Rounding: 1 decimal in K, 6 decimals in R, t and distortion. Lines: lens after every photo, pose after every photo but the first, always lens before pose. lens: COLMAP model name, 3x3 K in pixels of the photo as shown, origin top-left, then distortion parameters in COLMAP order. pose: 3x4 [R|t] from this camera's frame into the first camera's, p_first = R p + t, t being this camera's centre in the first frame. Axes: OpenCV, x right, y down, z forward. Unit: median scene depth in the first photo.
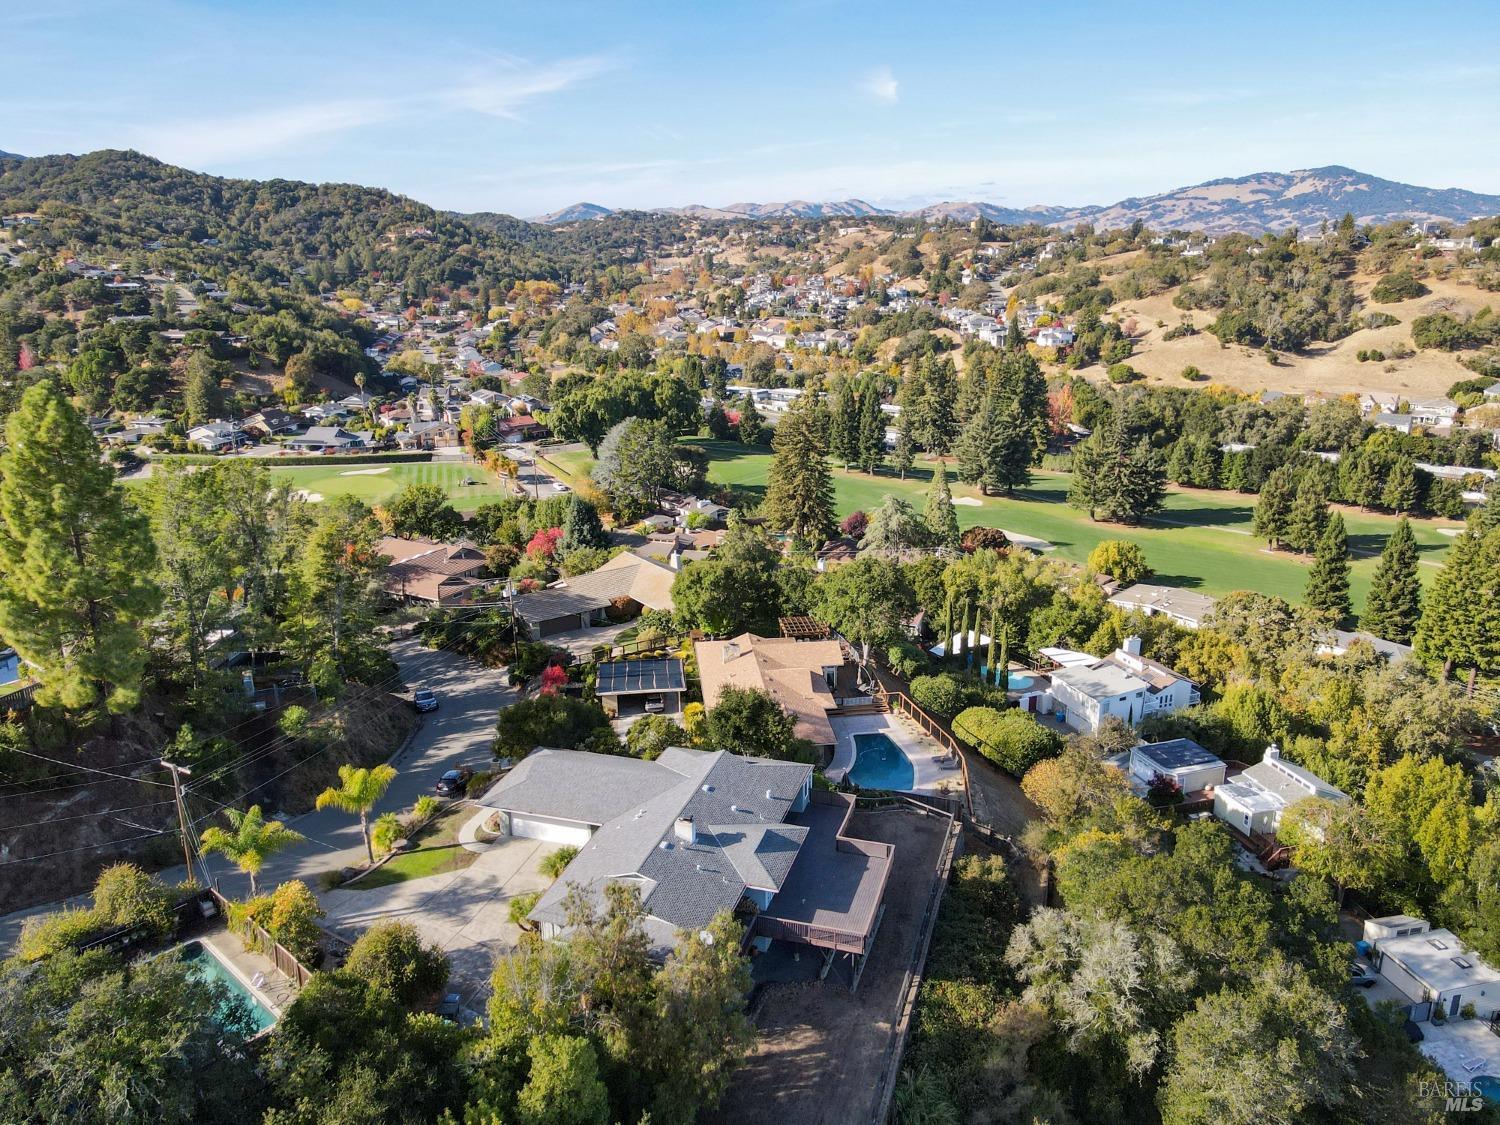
lens RADIAL K [[1103.2, 0, 757.9], [0, 1103.2, 565.0], [0, 0, 1]] dist [-0.006485, 0.034948]
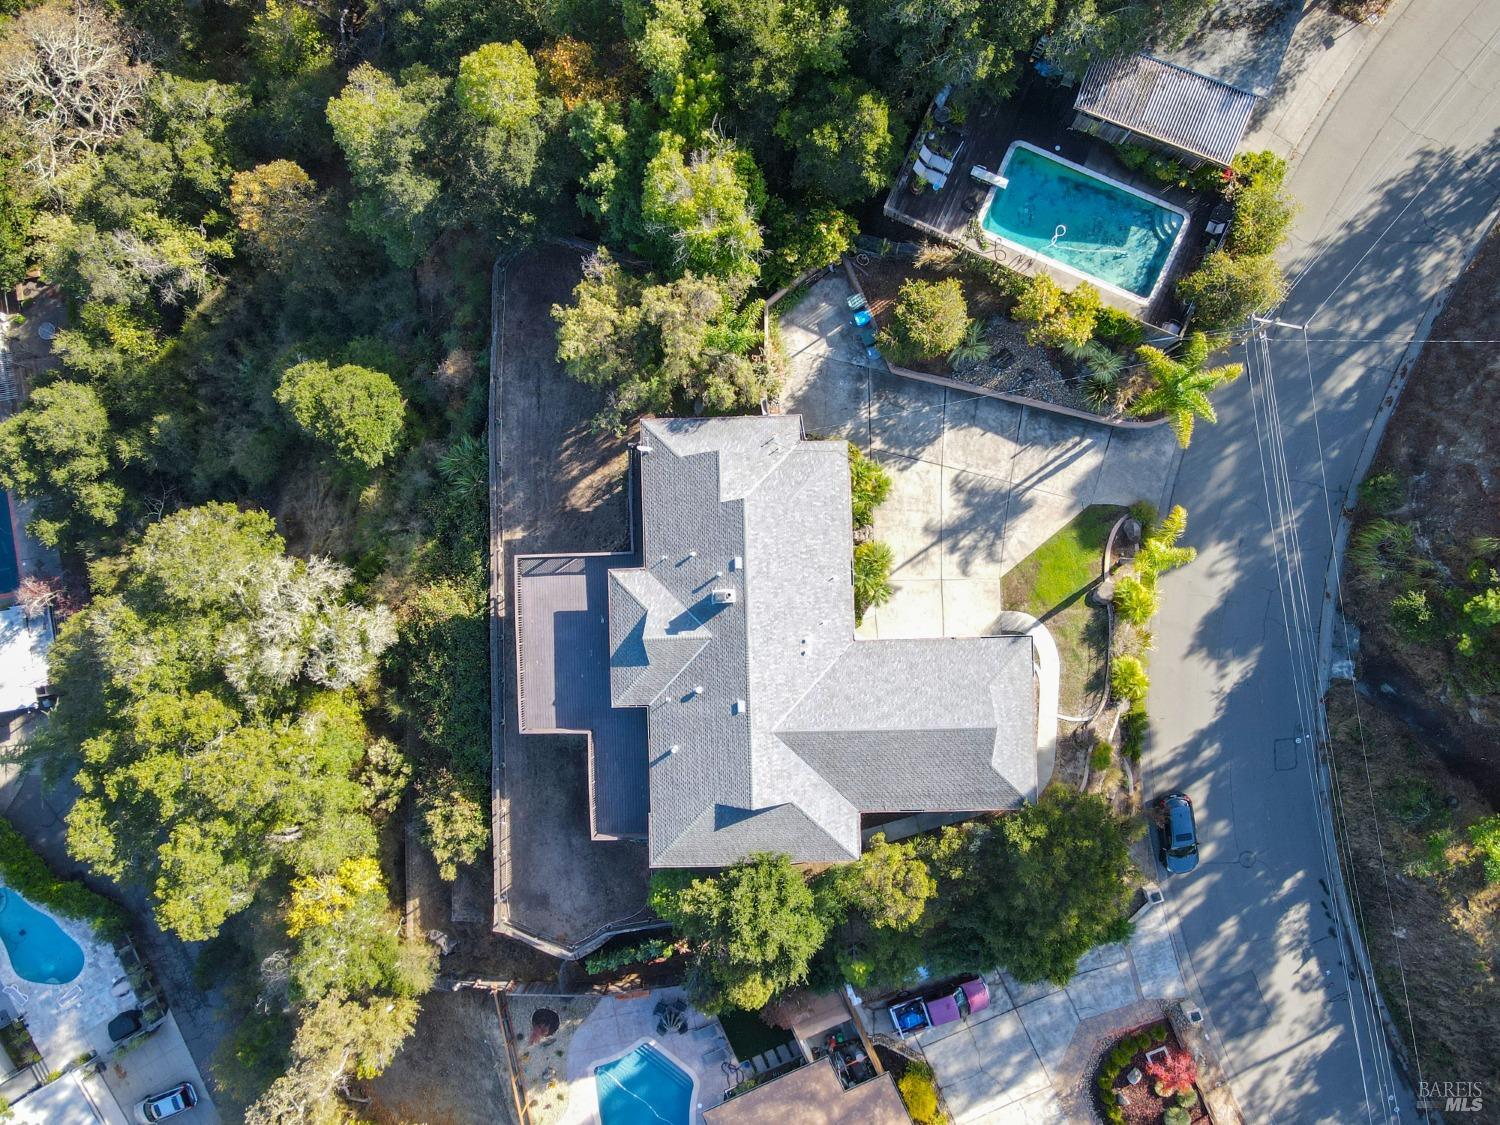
lens RADIAL K [[1103.2, 0, 756.3], [0, 1103.2, 563.0], [0, 0, 1]] dist [-0.006485, 0.034948]
pose [[-0.953901, 0.296153, 0.048654, -0.015987], [-0.044876, -0.301038, 0.952556, -0.065674], [0.296749, 0.906460, 0.300450, 0.085258]]
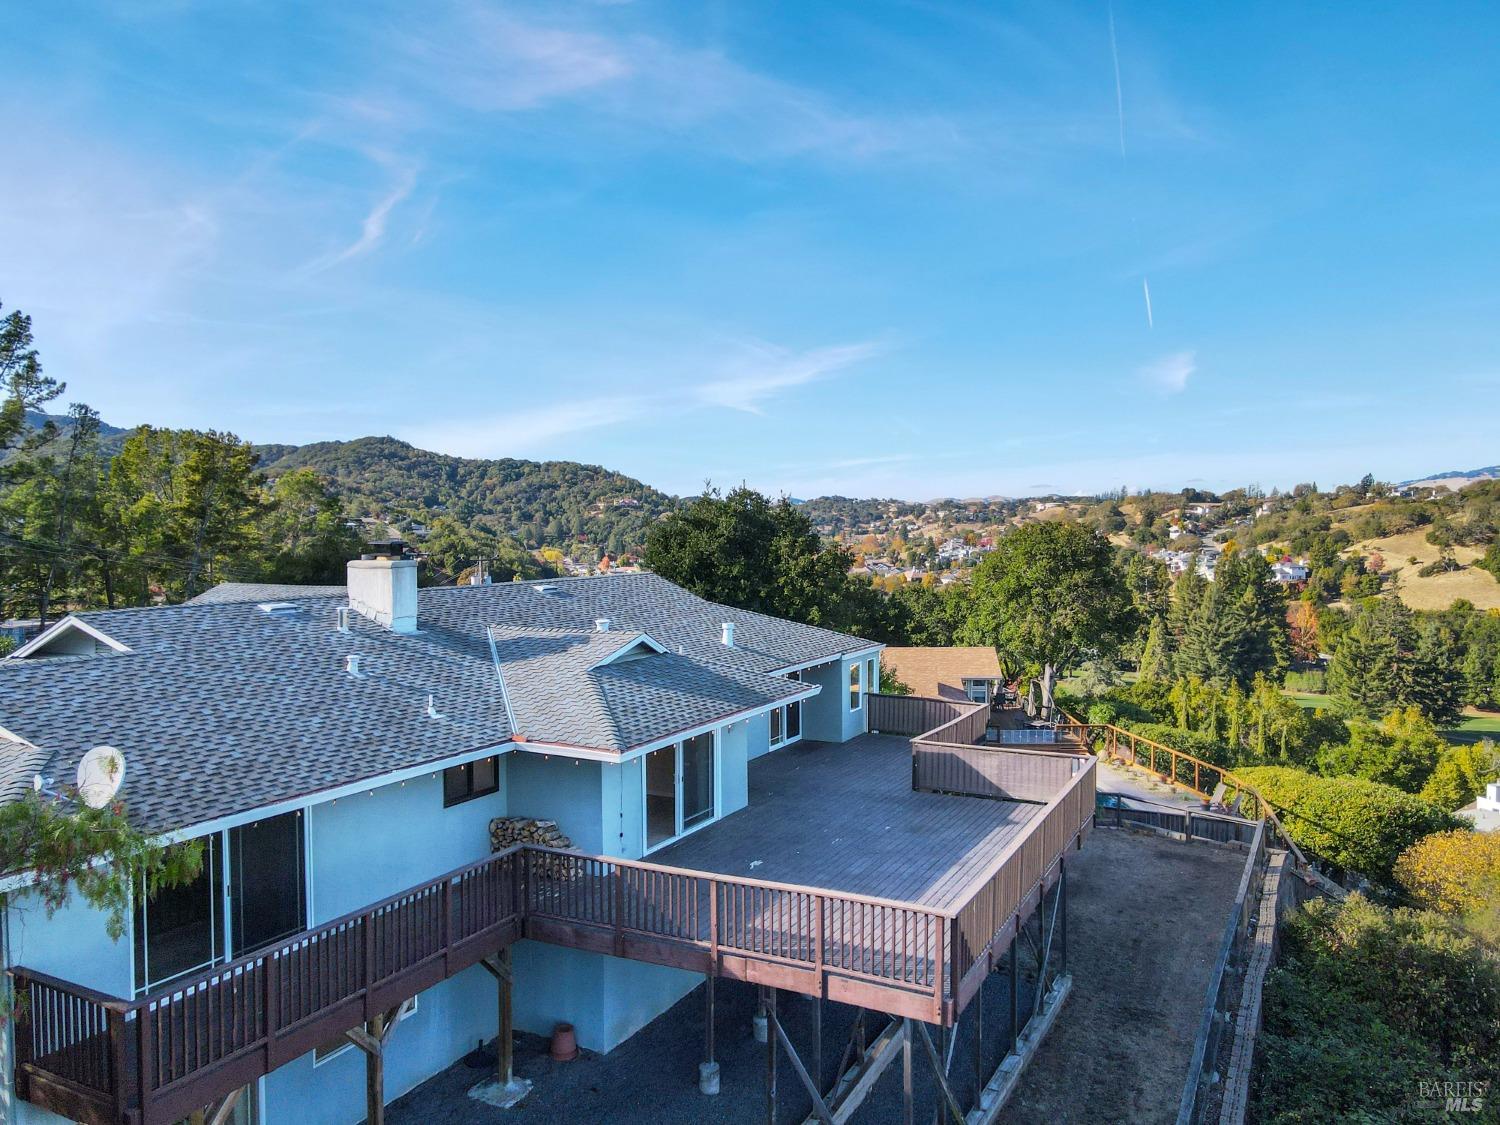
lens RADIAL K [[1103.2, 0, 756.7], [0, 1103.2, 557.9], [0, 0, 1]] dist [-0.006485, 0.034948]
pose [[0.983882, 0.009574, -0.178564, 0.010588], [-0.056179, 0.964556, -0.257830, 0.035549], [0.169766, 0.263706, 0.949547, 0.084744]]
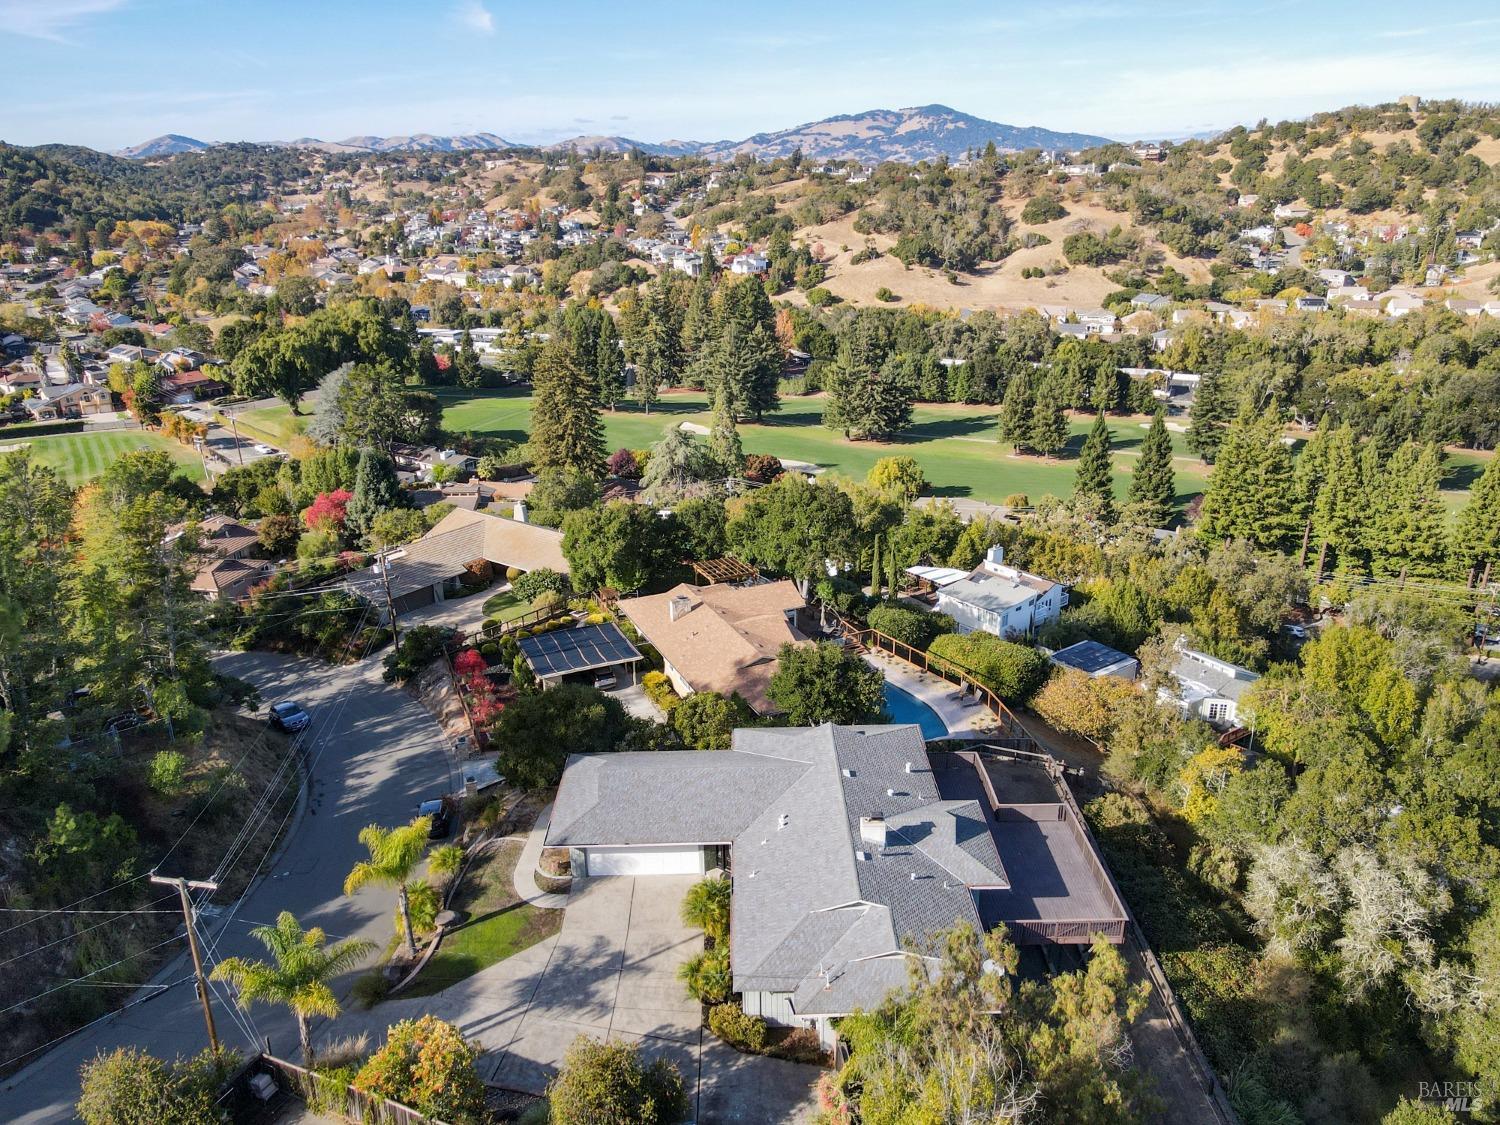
lens RADIAL K [[1103.2, 0, 759.3], [0, 1103.2, 565.8], [0, 0, 1]] dist [-0.006485, 0.034948]
pose [[0.951576, -0.108826, 0.287506, -0.040454], [0.093573, 0.993401, 0.066314, -0.000659], [-0.292825, -0.036200, 0.955480, 0.033454]]
